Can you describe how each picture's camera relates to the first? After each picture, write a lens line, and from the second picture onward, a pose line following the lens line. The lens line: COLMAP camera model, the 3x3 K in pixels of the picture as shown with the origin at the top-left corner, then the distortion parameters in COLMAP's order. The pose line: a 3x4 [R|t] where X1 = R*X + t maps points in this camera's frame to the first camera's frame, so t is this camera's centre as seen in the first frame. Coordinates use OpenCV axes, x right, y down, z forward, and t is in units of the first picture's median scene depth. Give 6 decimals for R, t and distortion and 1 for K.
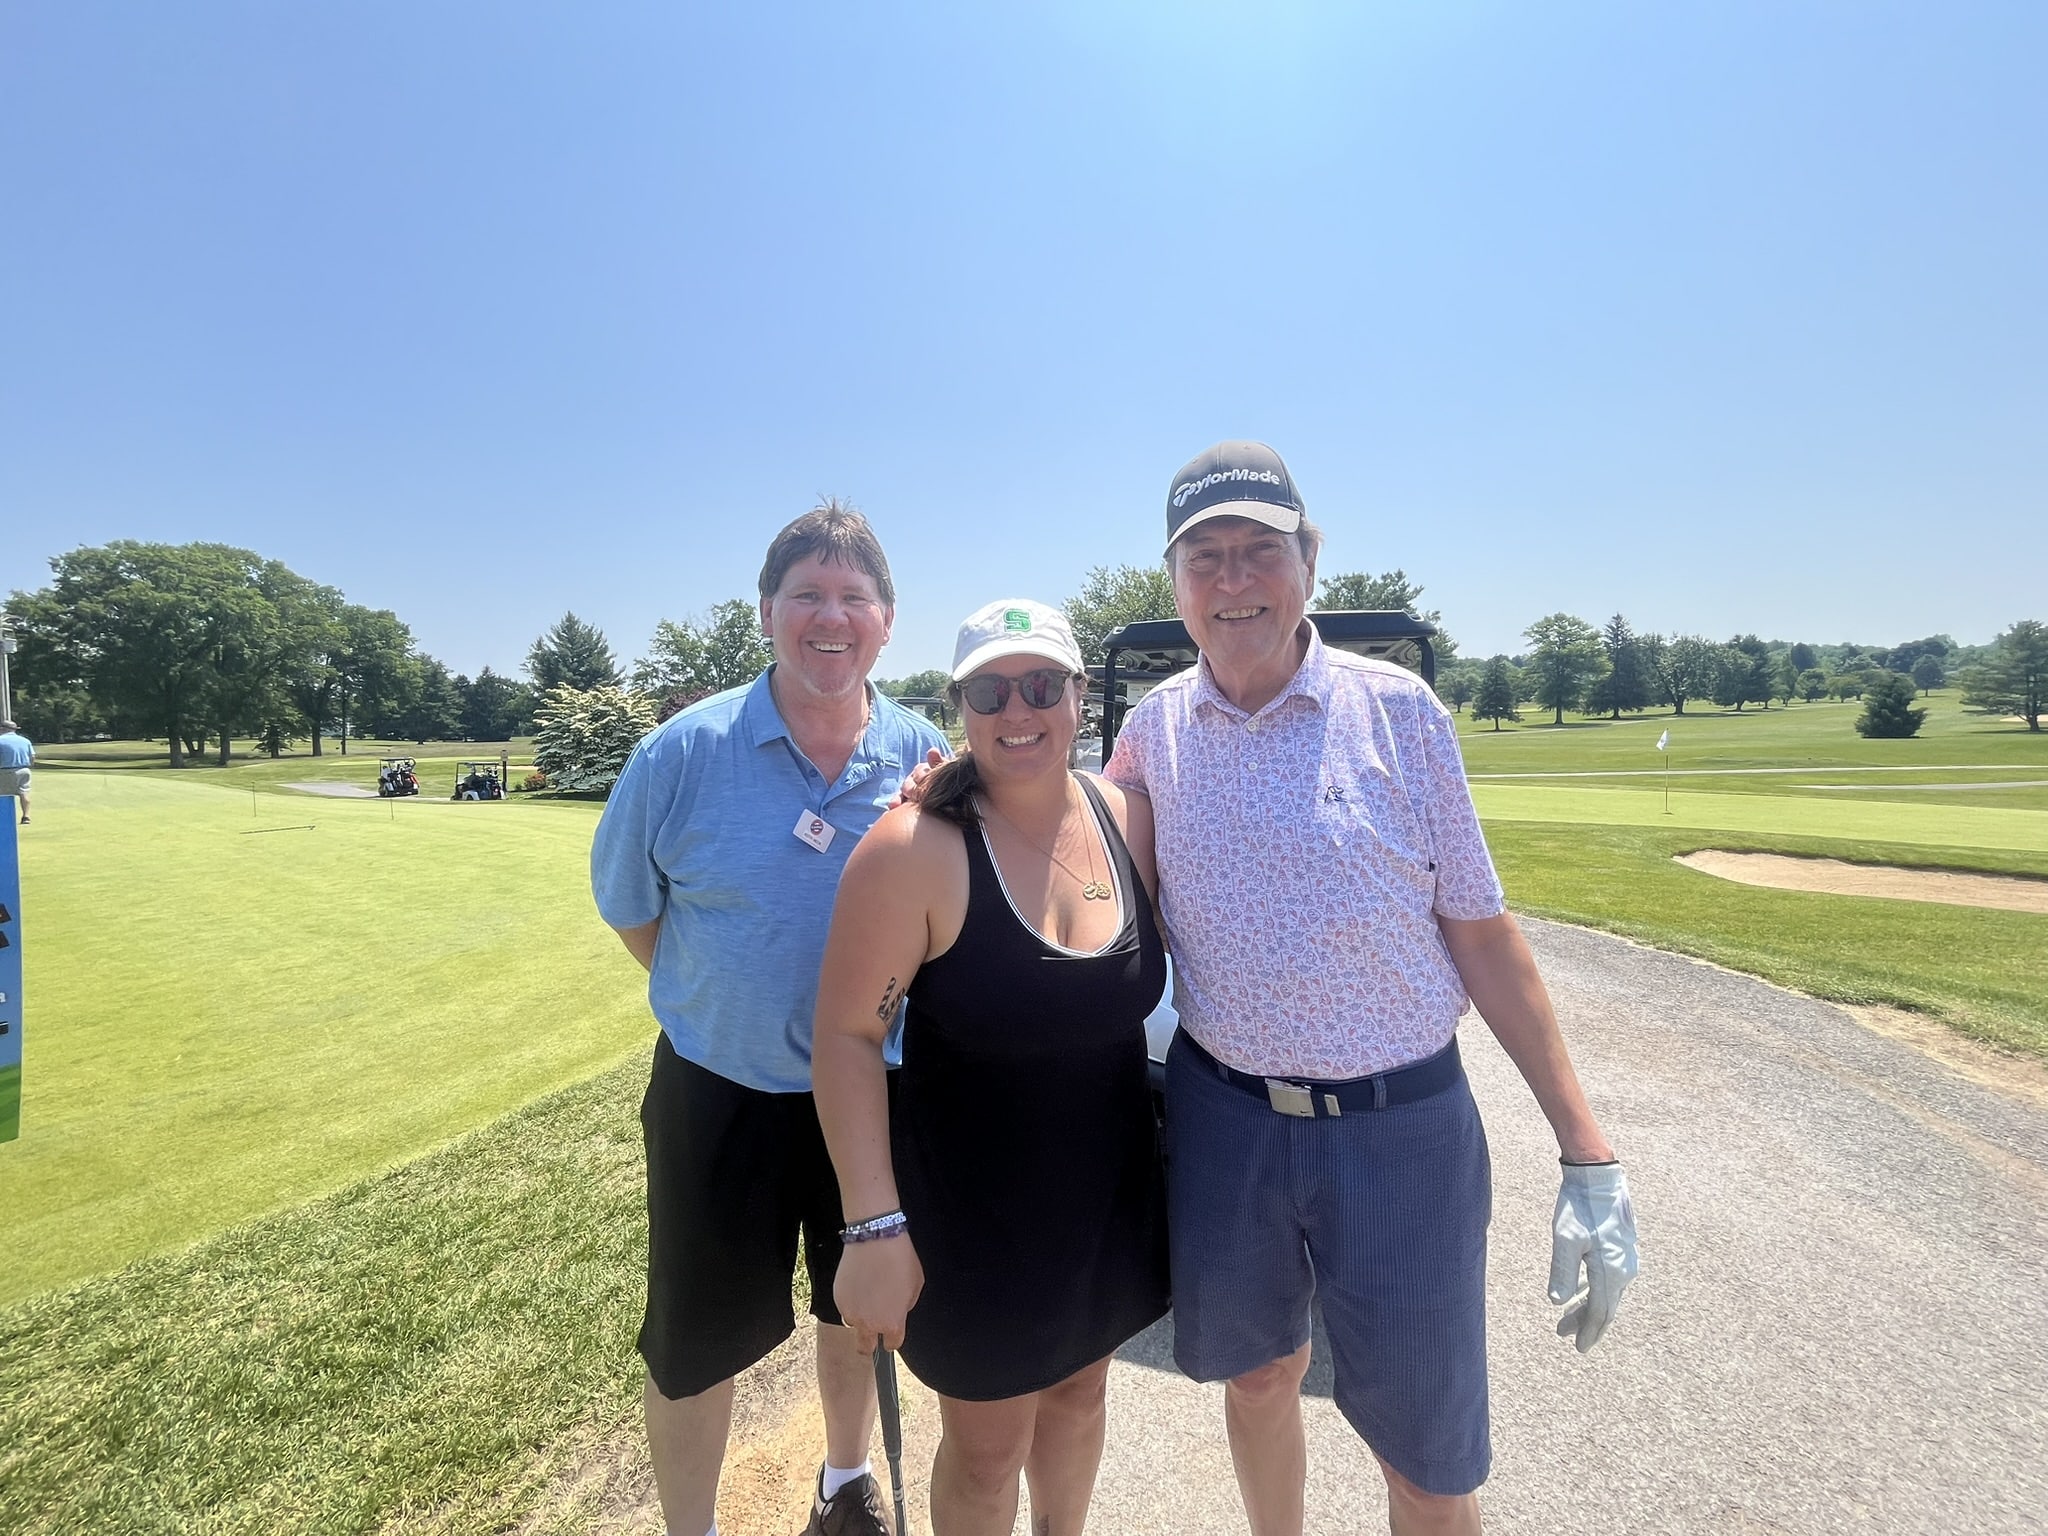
lens RADIAL K [[833.3, 0, 1017.2], [0, 833.3, 769.4], [0, 0, 1]] dist [-0.001906, -0.000118]
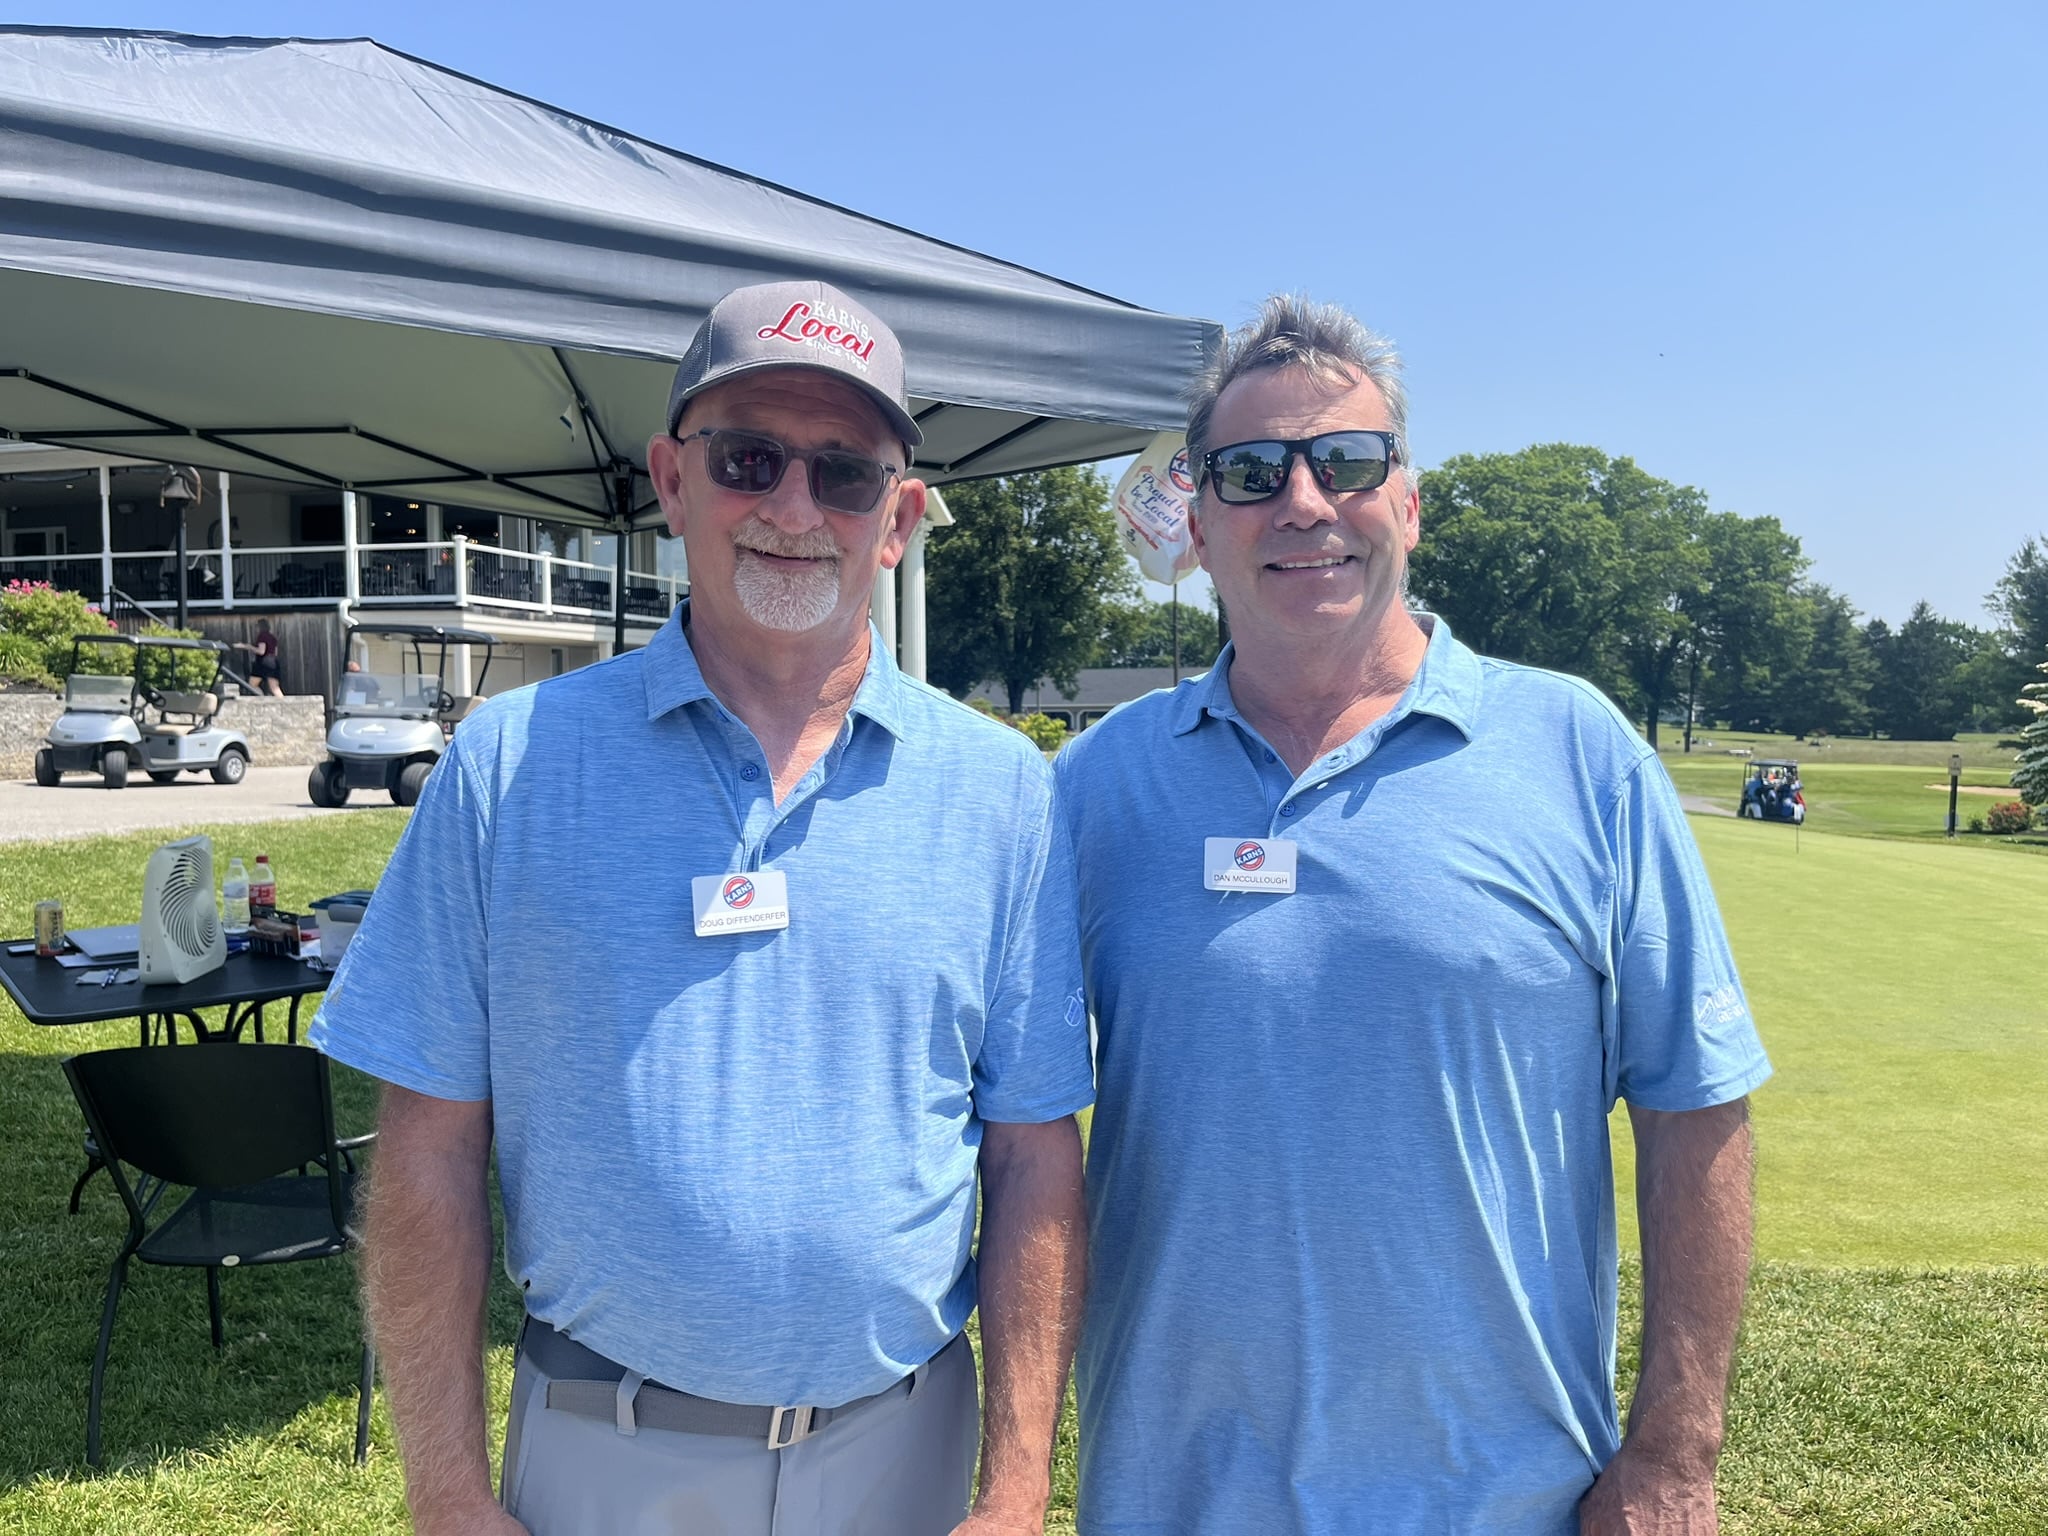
lens RADIAL K [[1559.5, 0, 1018.0], [0, 1559.5, 775.3], [0, 0, 1]] dist [0.031025, -0.017117]
pose [[0.468048, 0.055158, -0.881980, 0.001227], [-0.065816, 0.997454, 0.027453, 0.000365], [0.881249, 0.045199, 0.470486, -0.004660]]
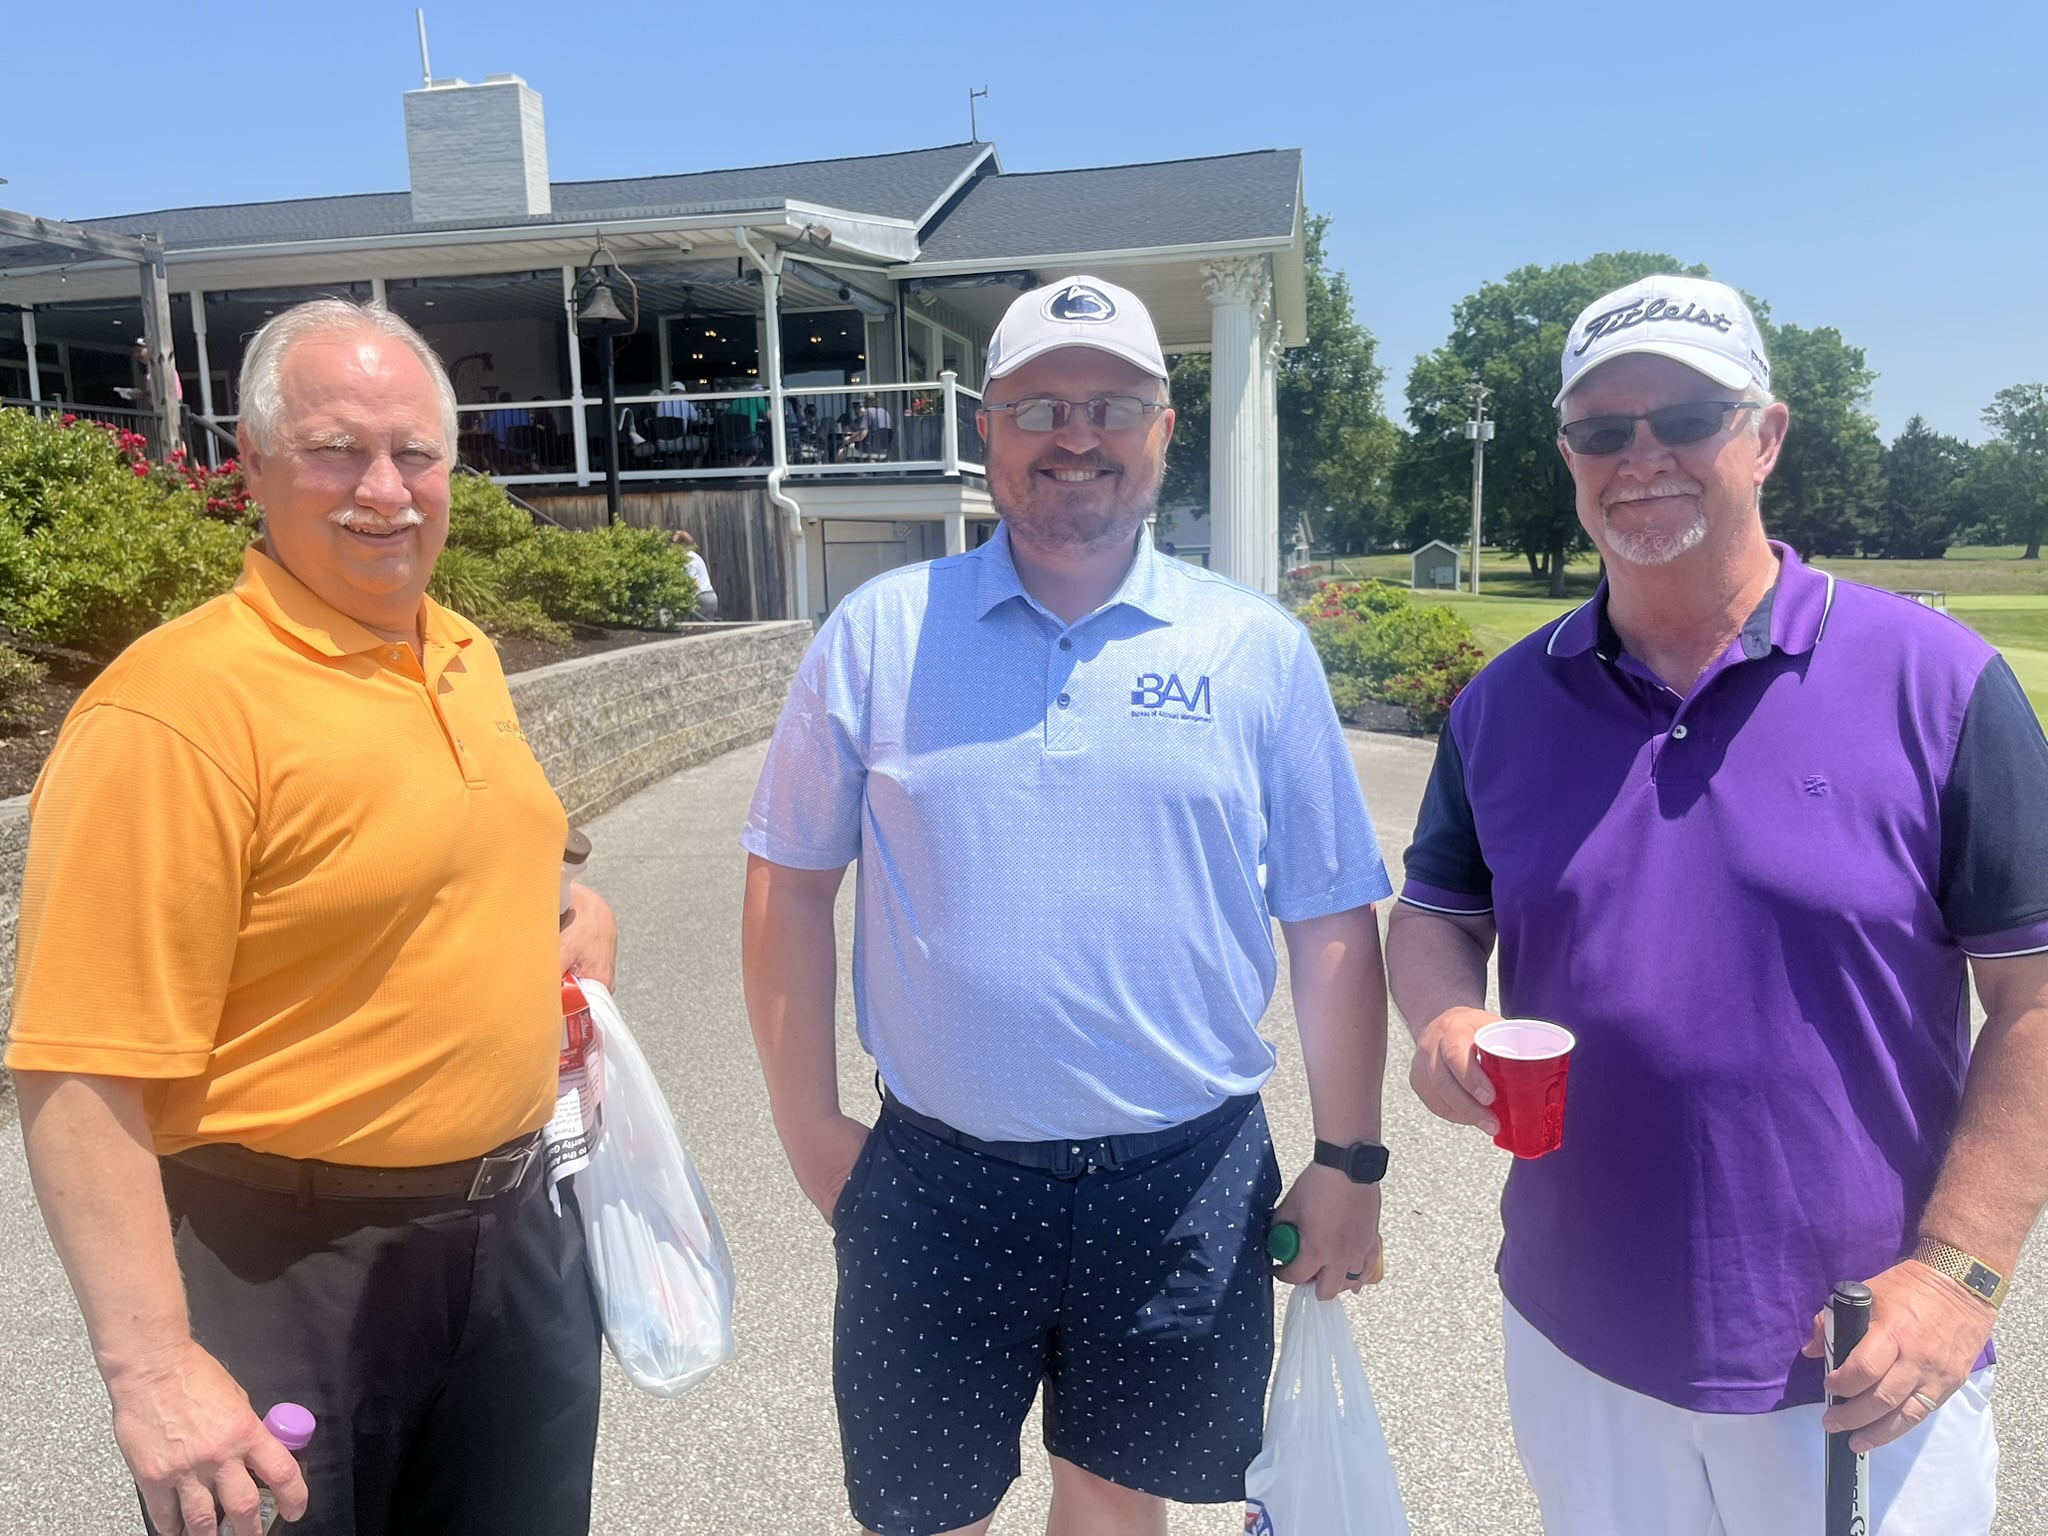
lens RADIAL K [[1559.5, 0, 1018.5], [0, 1559.5, 765.7], [0, 0, 1]] dist [0.031025, -0.017117]
pose [[0.518853, 0.124757, -0.845711, -0.153928], [-0.039475, 0.991735, 0.122080, -0.005090], [0.853952, -0.029958, 0.519489, -0.069011]]
